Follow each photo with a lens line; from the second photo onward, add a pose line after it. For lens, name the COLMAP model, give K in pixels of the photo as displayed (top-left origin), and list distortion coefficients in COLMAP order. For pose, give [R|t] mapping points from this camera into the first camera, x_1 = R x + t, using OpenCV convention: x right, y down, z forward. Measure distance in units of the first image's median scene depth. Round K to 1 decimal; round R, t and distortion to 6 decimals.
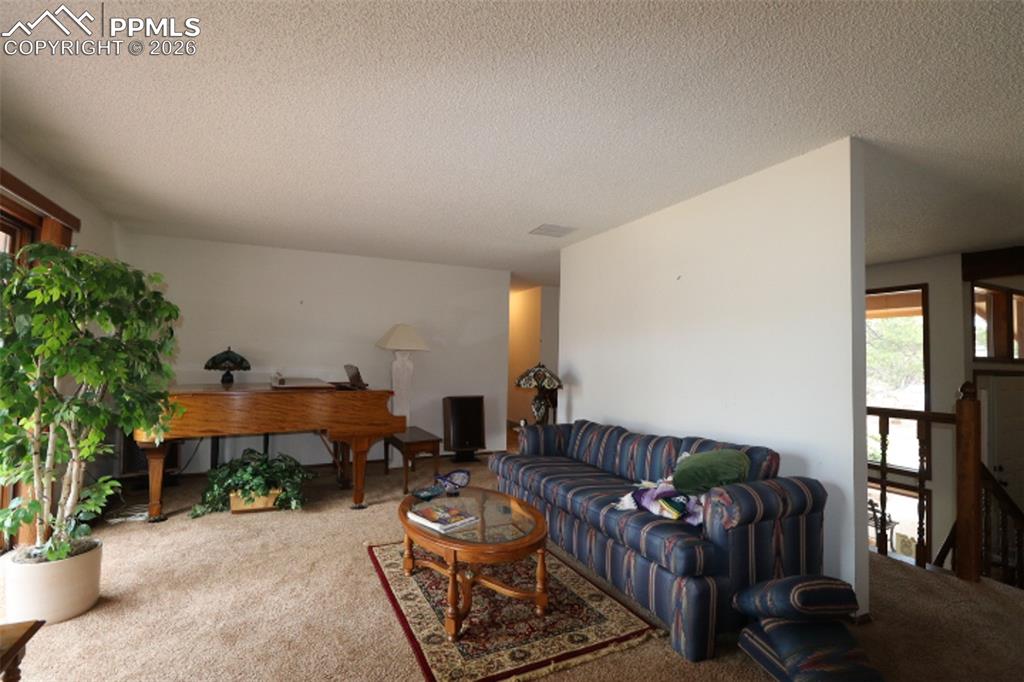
lens RADIAL K [[475.3, 0, 512.8], [0, 475.3, 340.0], [0, 0, 1]] dist [-0.014035, -0.003811]
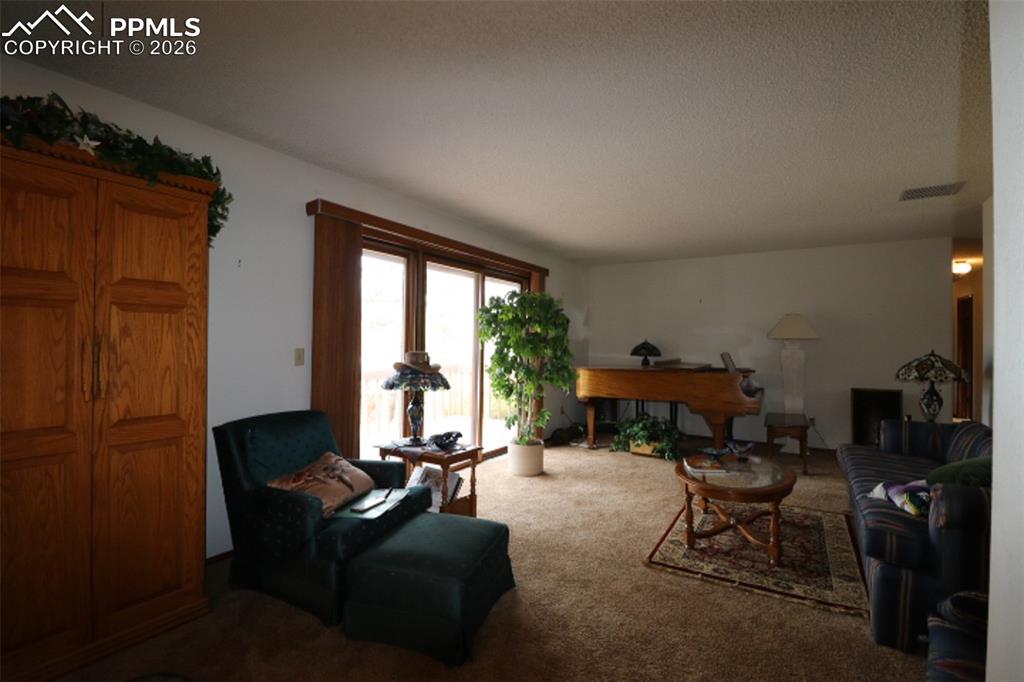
lens RADIAL K [[475.3, 0, 510.9], [0, 475.3, 339.8], [0, 0, 1]] dist [-0.014035, -0.003811]
pose [[0.545614, -0.017460, -0.837855, 0.655846], [0.030993, 0.999519, -0.000646, 0.010100], [0.837463, -0.025615, 0.545893, -0.149089]]
